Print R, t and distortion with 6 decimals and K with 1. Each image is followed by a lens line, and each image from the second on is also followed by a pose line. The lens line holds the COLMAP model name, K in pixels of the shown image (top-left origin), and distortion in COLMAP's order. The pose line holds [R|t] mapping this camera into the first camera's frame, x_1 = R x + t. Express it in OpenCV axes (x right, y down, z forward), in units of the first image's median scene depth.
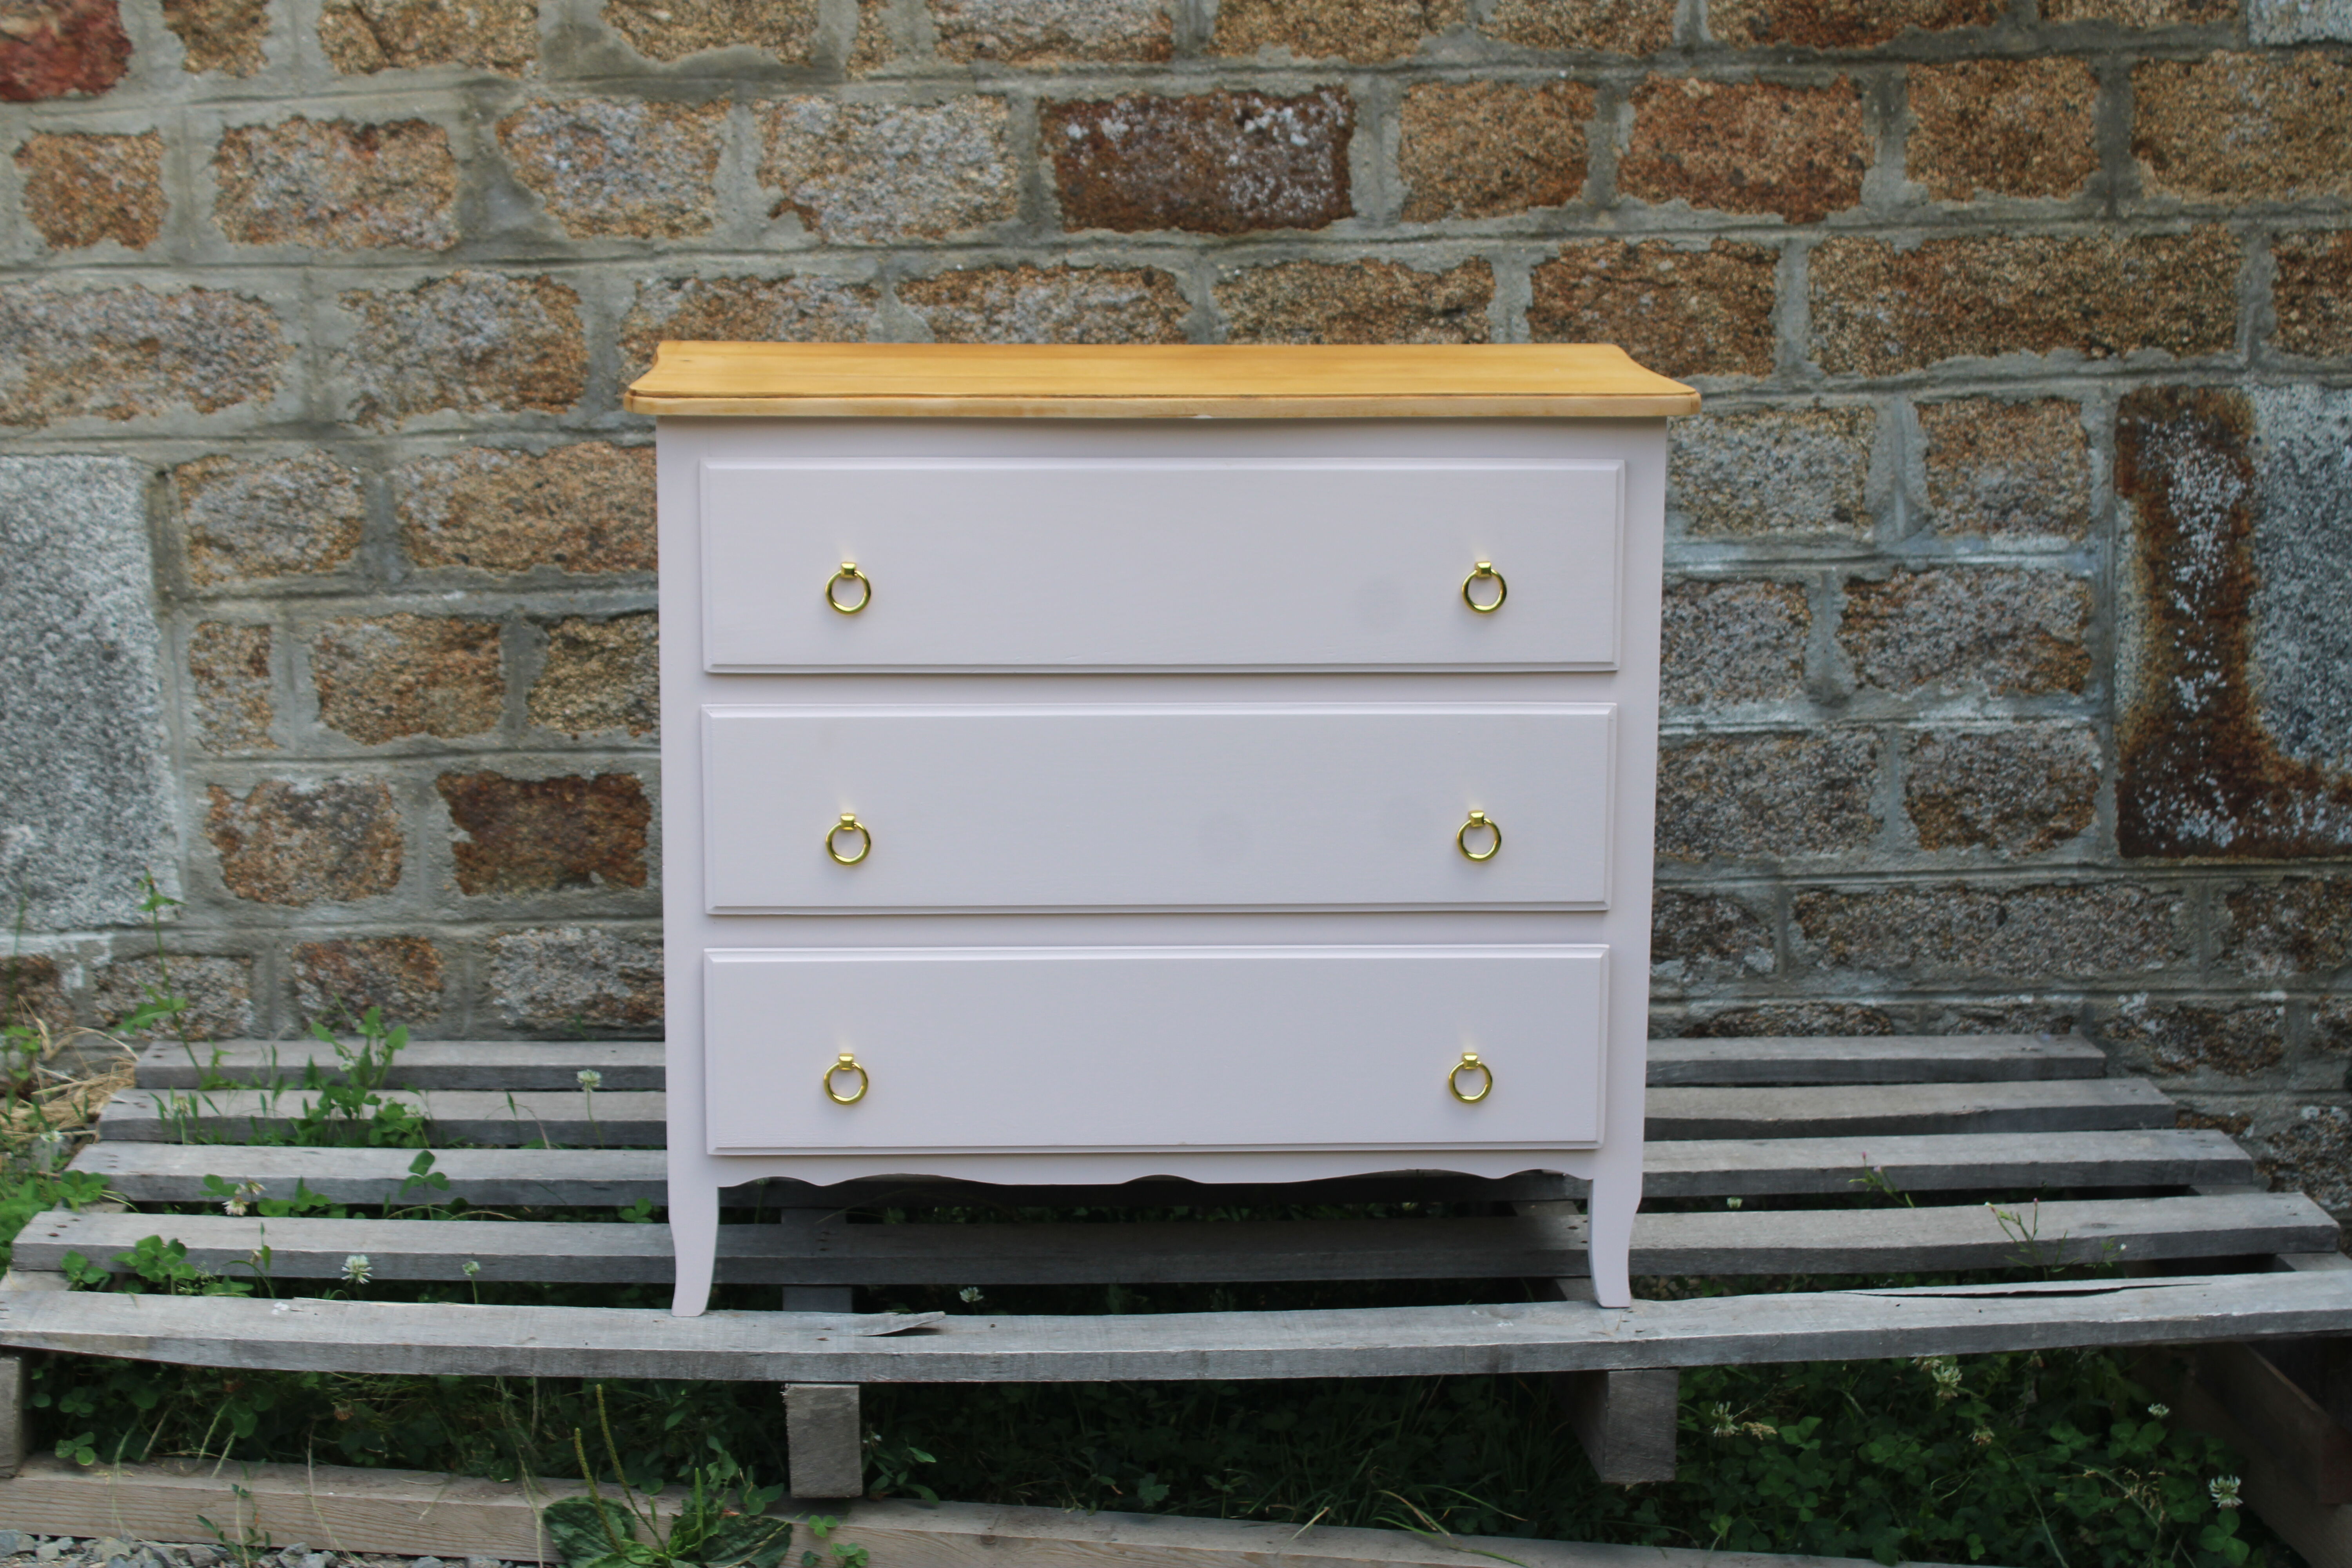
lens RADIAL K [[3961.9, 0, 1176.0], [0, 3961.9, 784.0], [0, 0, 1]] dist [-0.018844, 0.193399]
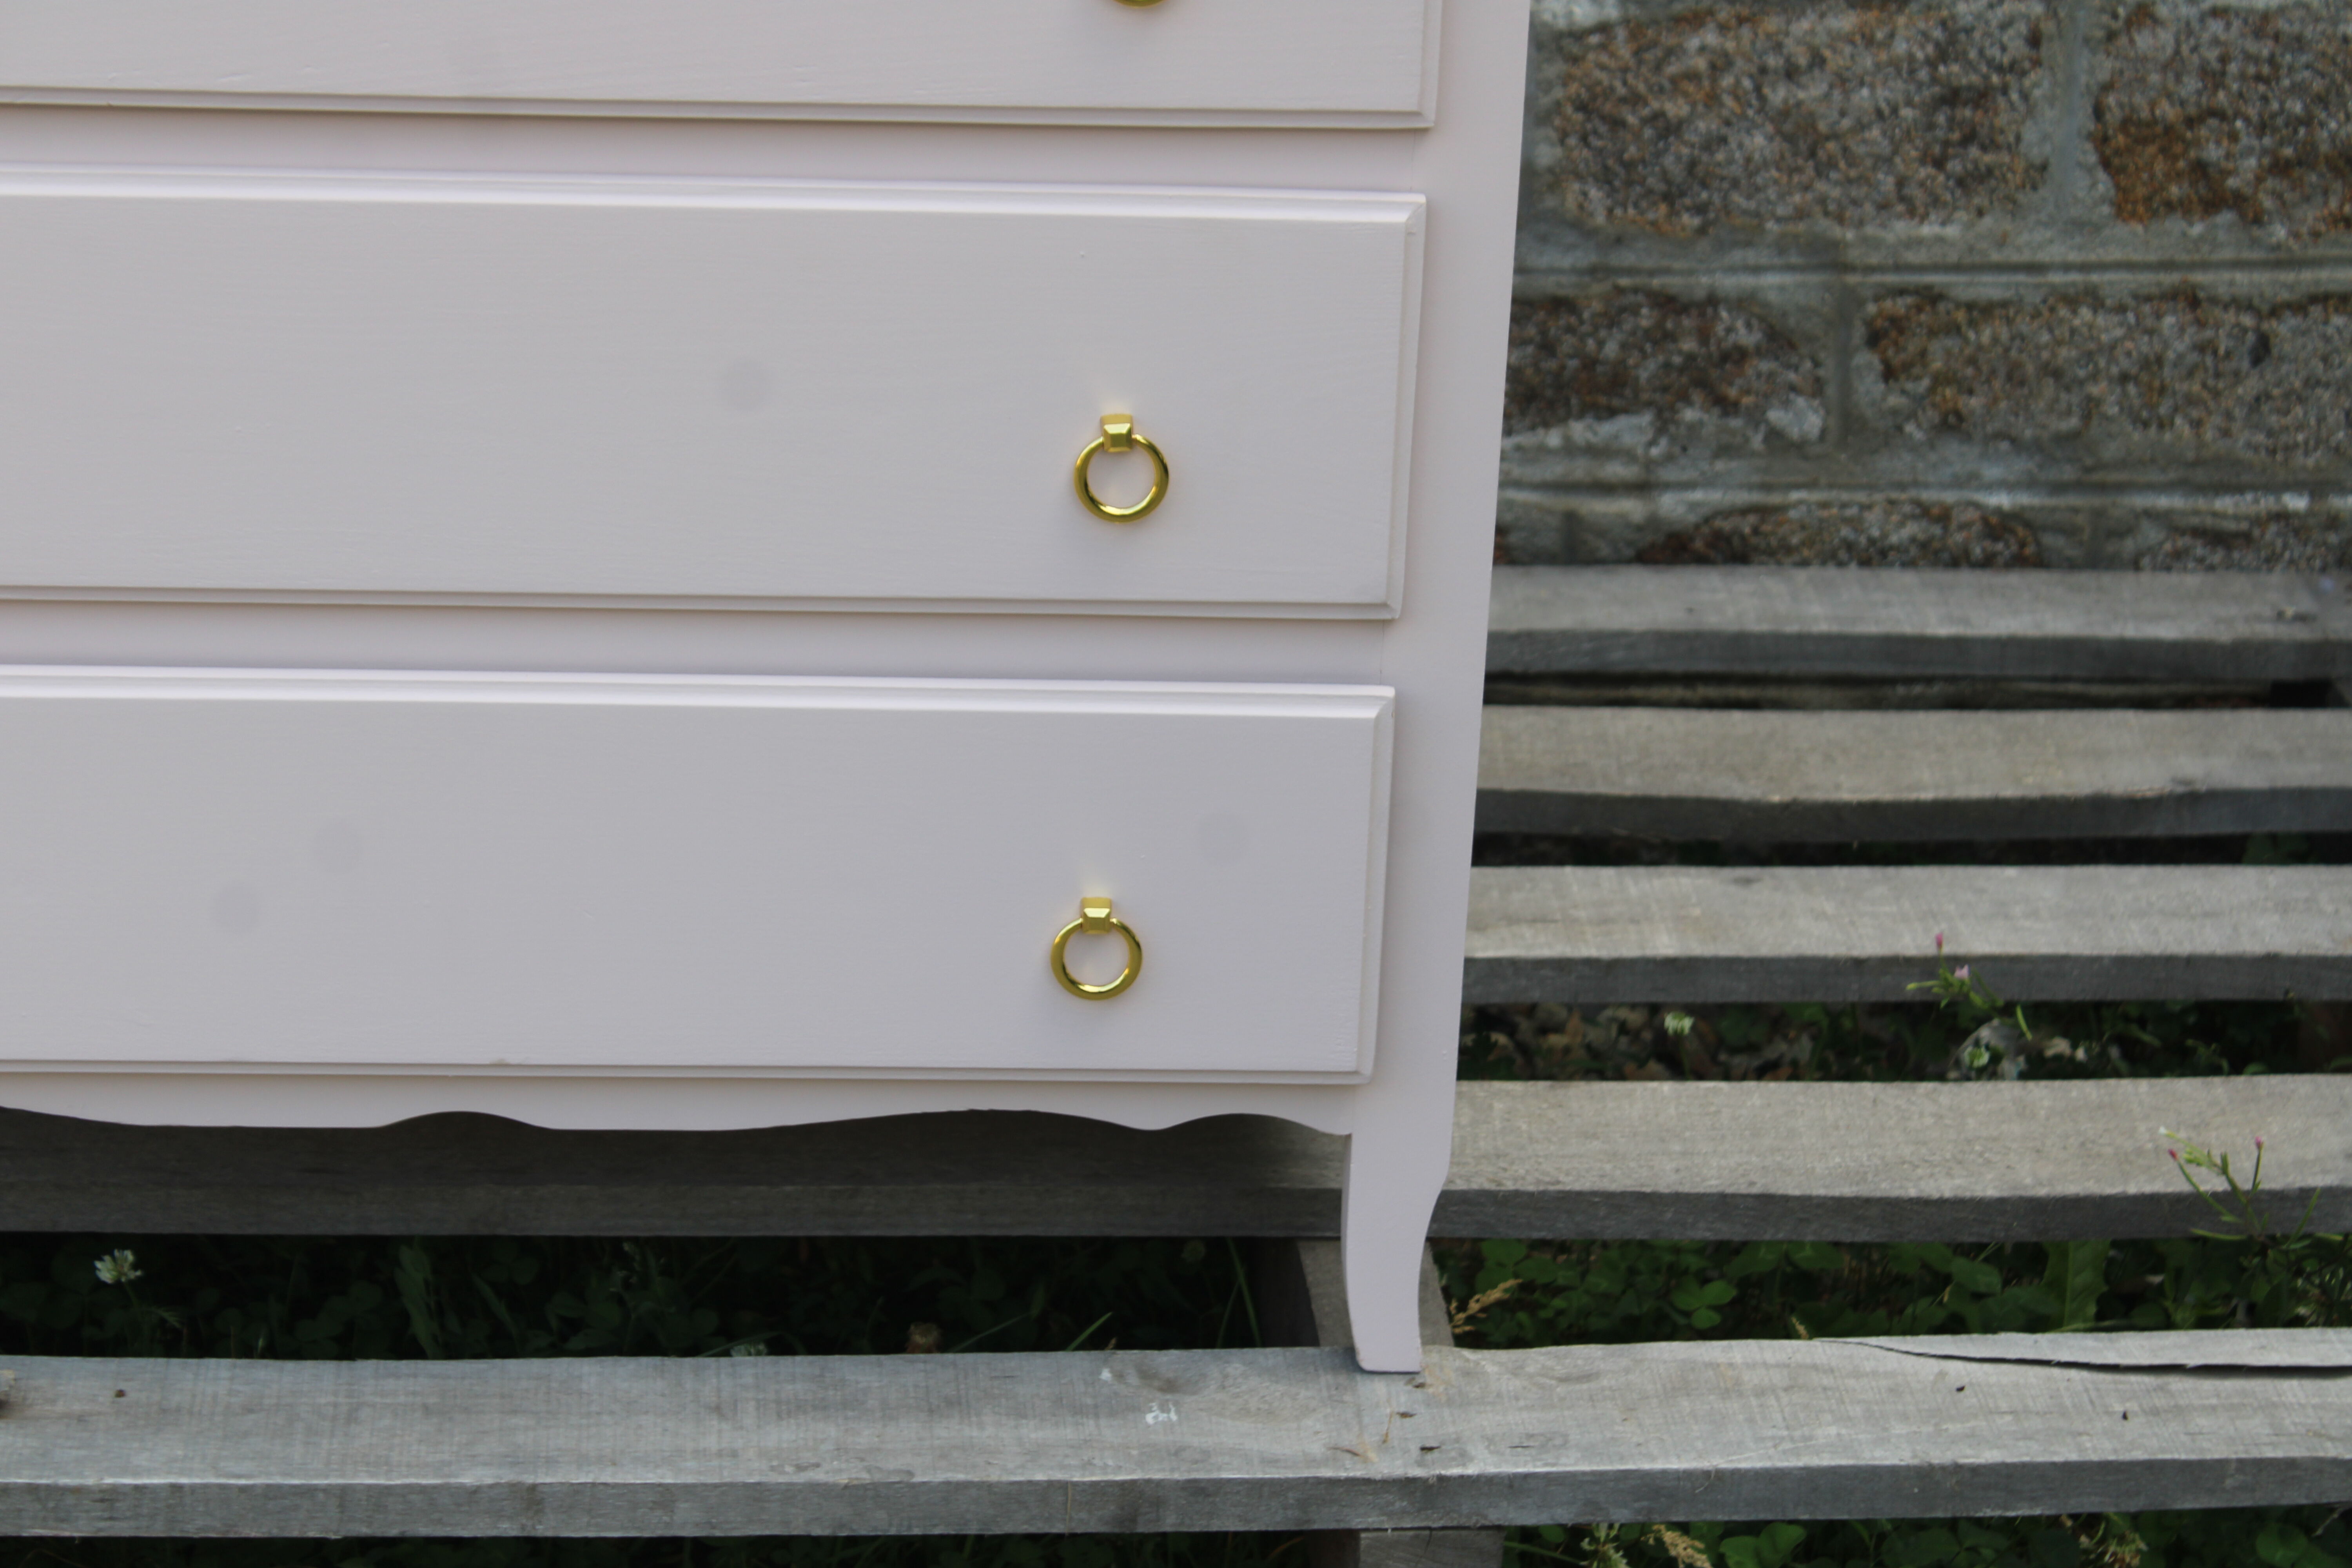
lens RADIAL K [[5563.8, 0, 1176.0], [0, 5563.8, 784.0], [0, 0, 1]] dist [0.090551, 0.035732]
pose [[0.999532, 0.028913, 0.009944, 0.060389], [-0.030436, 0.971928, 0.233301, -0.081945], [-0.002920, -0.233495, 0.972354, 0.272315]]
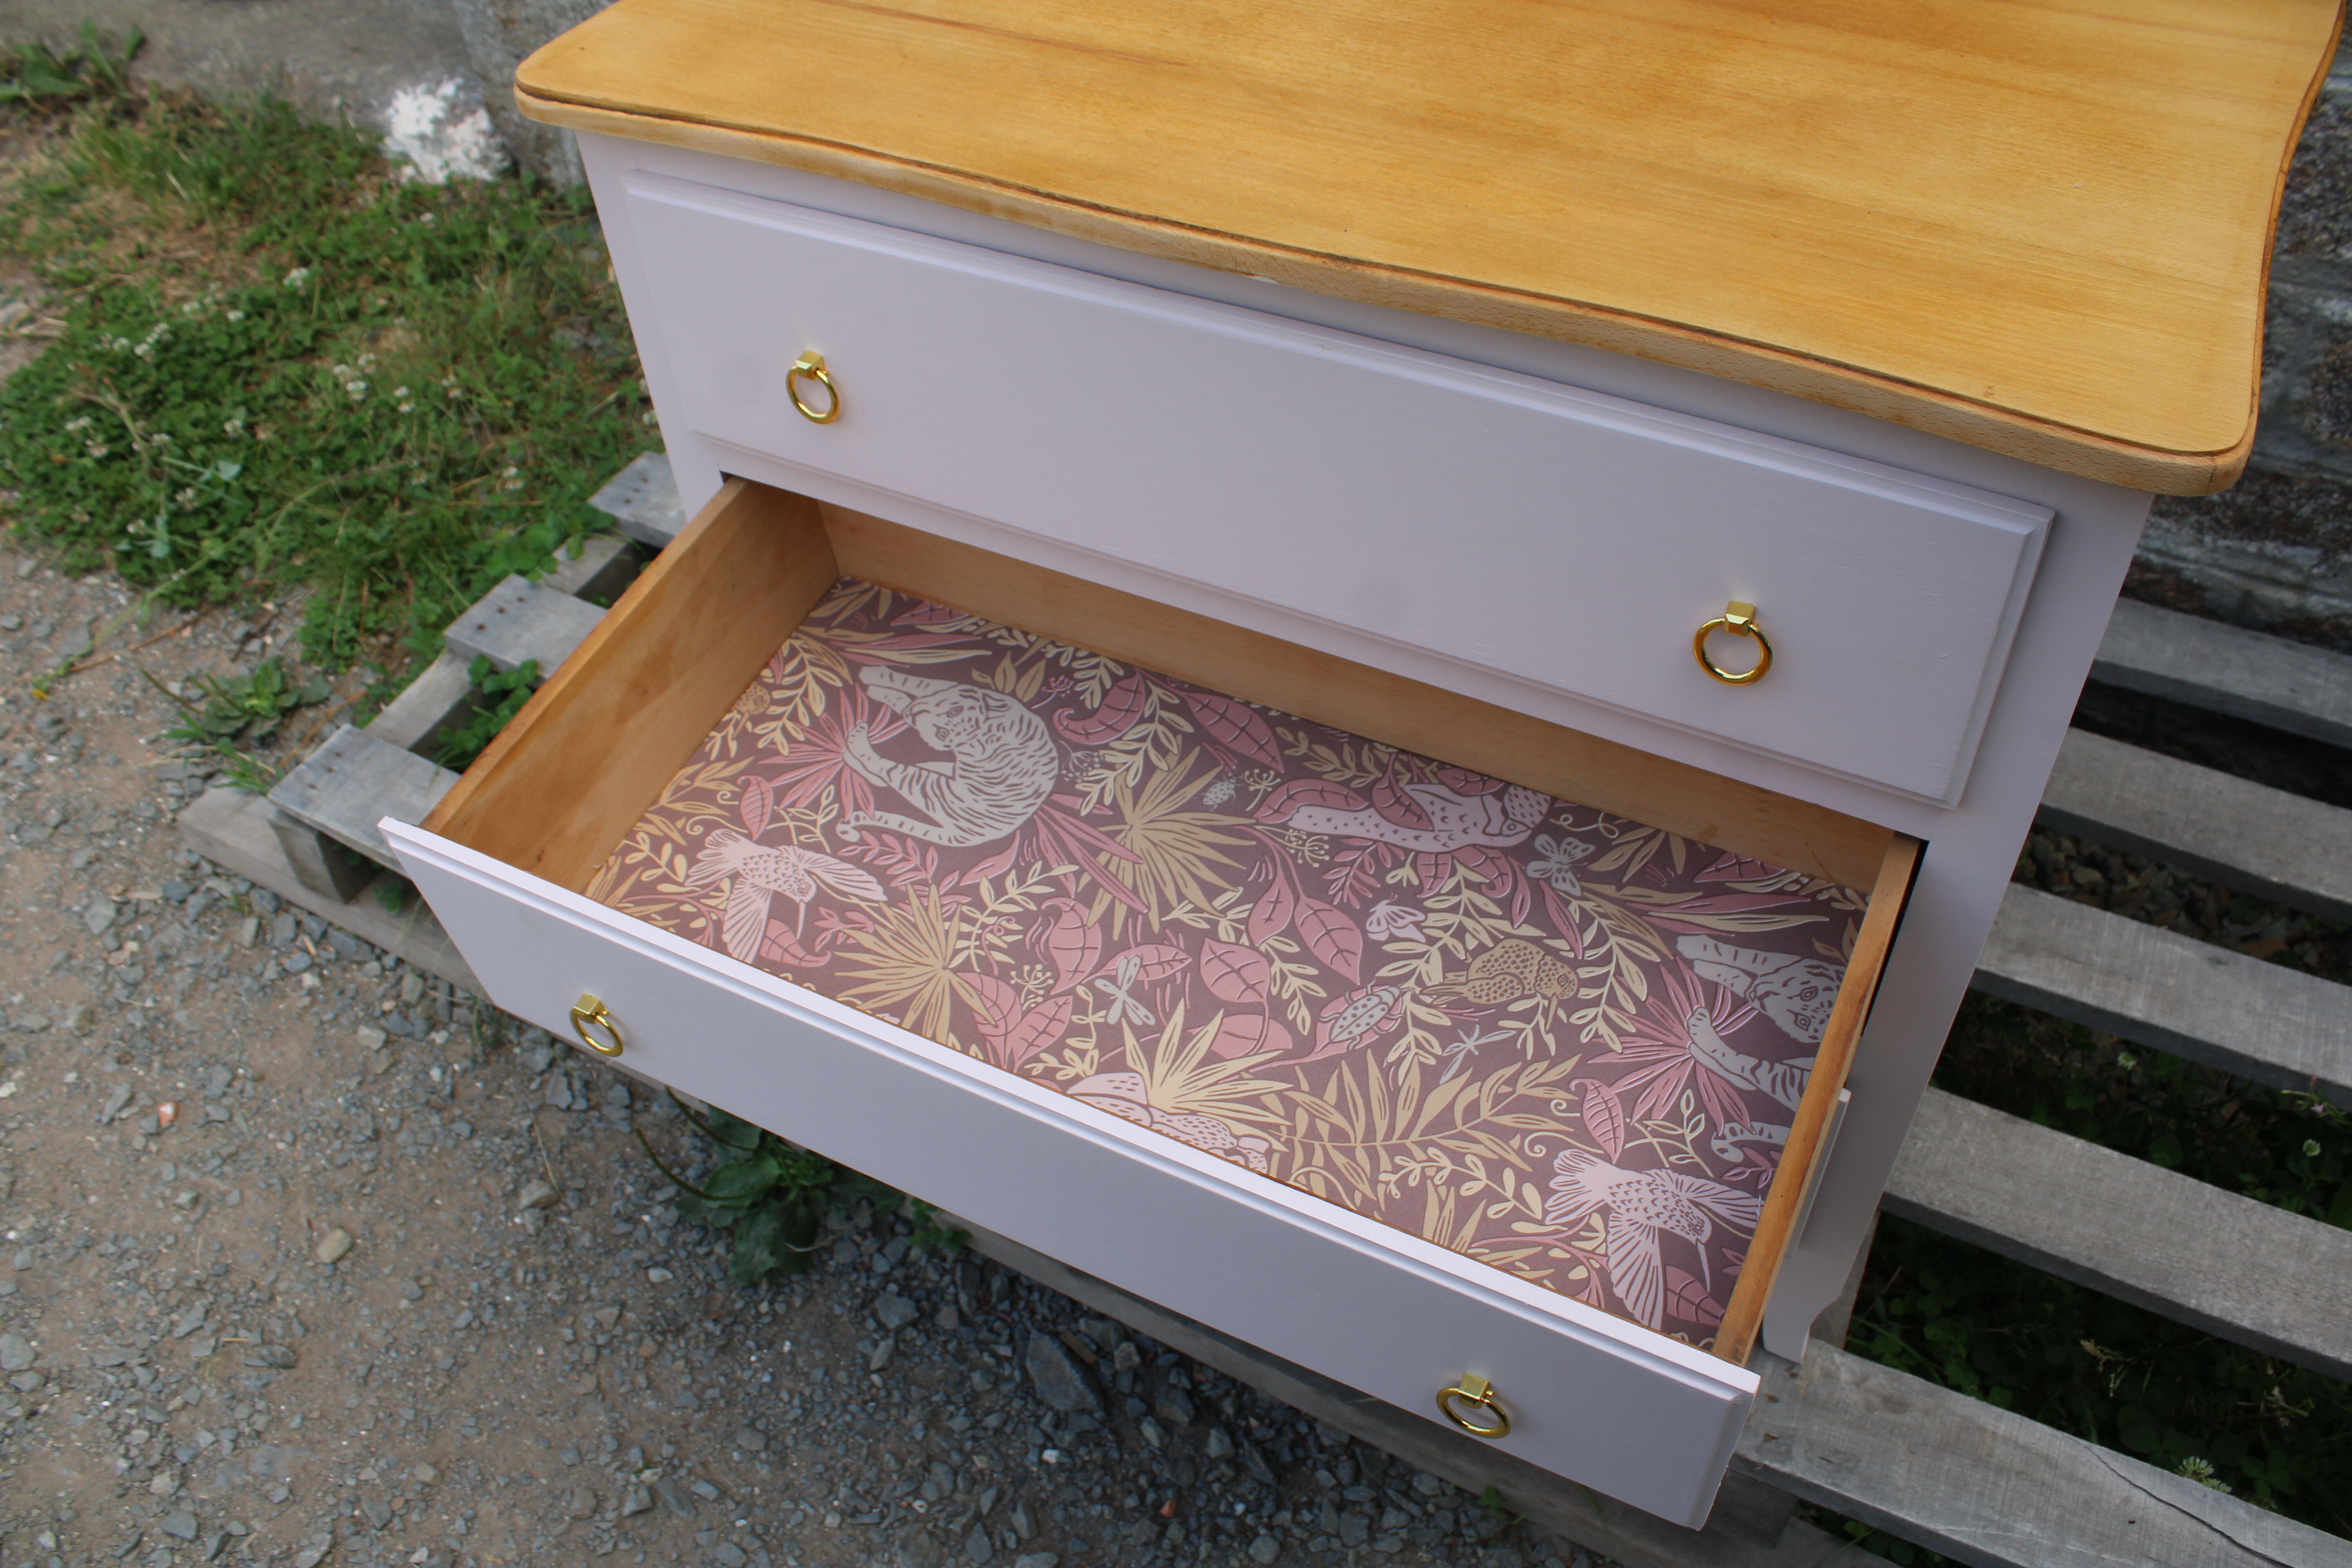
lens RADIAL K [[1938.8, 0, 1177.0], [0, 1938.8, 806.0], [0, 0, 1]] dist [-0.182945, 0.164307]
pose [[0.854766, 0.337390, -0.394390, 0.096014], [-0.037703, 0.798240, 0.601159, -0.147177], [0.517643, -0.498981, 0.695028, 0.585720]]
